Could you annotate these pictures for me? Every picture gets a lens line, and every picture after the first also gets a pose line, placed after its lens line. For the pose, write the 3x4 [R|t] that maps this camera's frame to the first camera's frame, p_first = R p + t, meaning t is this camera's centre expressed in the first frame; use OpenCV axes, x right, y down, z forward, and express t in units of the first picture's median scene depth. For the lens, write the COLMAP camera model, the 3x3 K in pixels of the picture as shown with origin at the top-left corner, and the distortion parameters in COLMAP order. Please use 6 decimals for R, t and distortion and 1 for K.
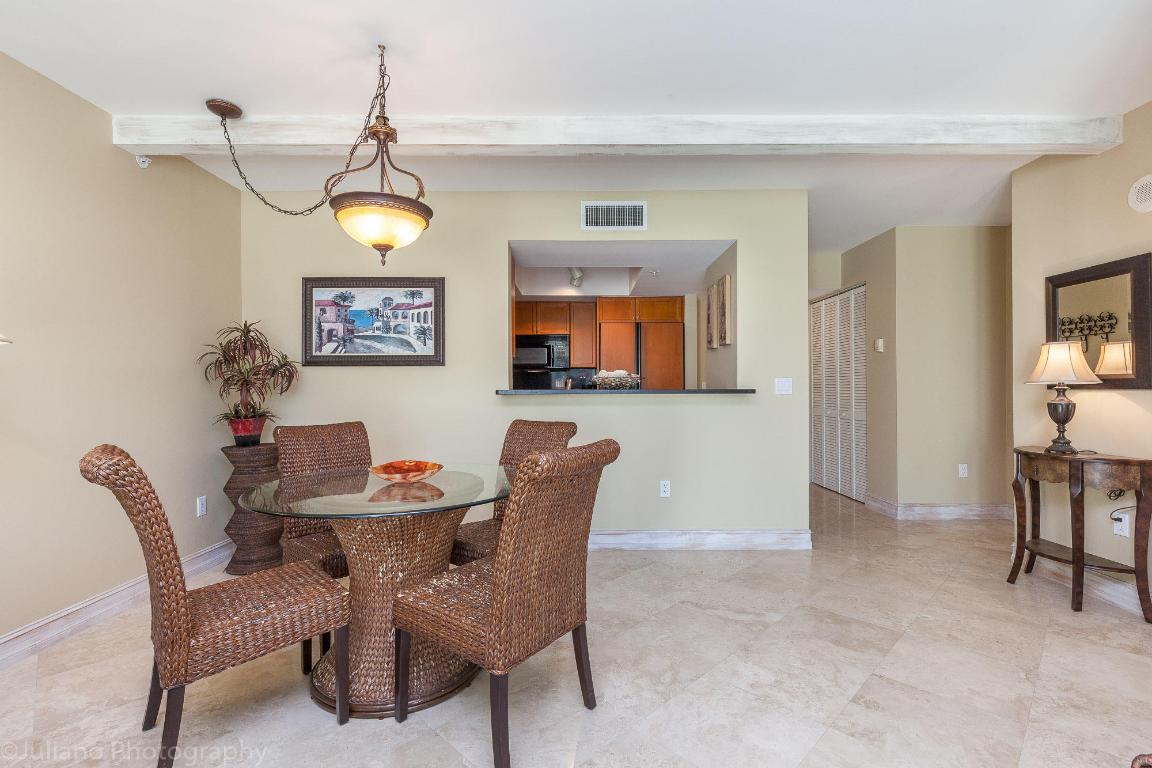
lens RADIAL K [[518.8, 0, 583.5], [0, 518.8, 383.4], [0, 0, 1]] dist [0.003367, 0.000272]
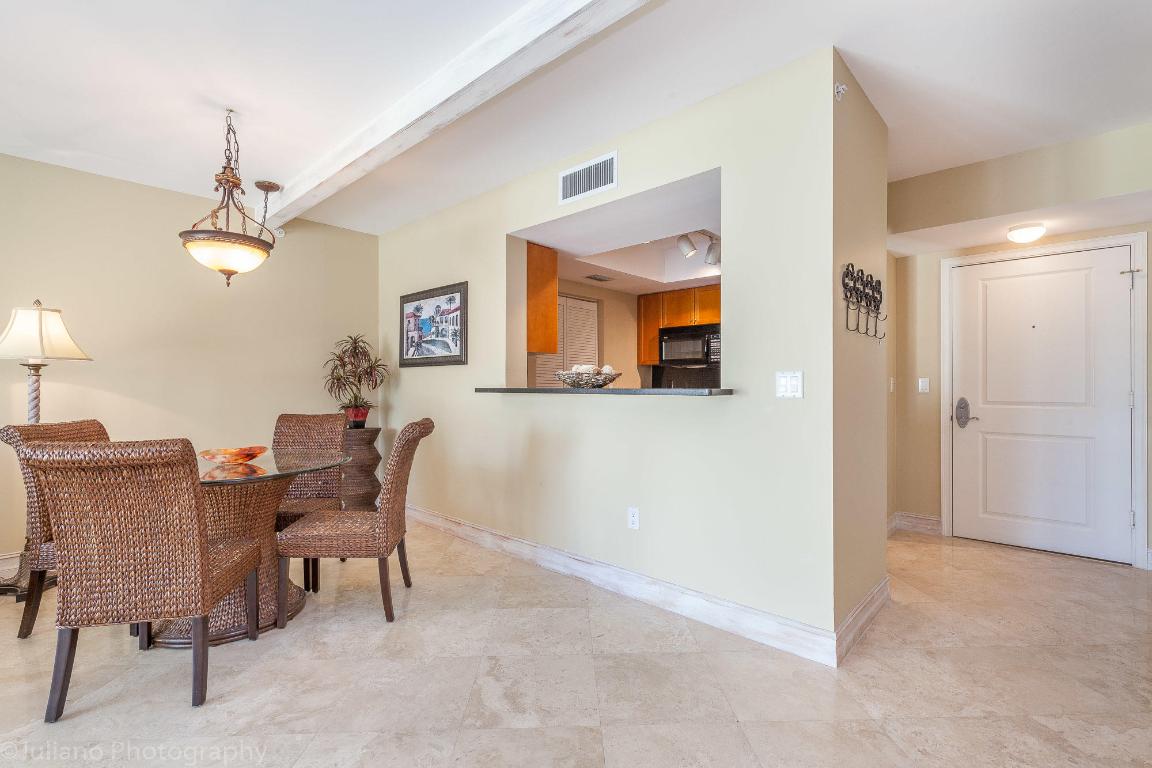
lens RADIAL K [[518.8, 0, 579.4], [0, 518.8, 385.0], [0, 0, 1]] dist [0.003367, 0.000272]
pose [[0.733852, 0.002835, -0.679303, 0.615672], [0.003364, 0.999964, 0.007807, -0.000371], [0.679301, -0.008014, 0.733816, 0.381300]]
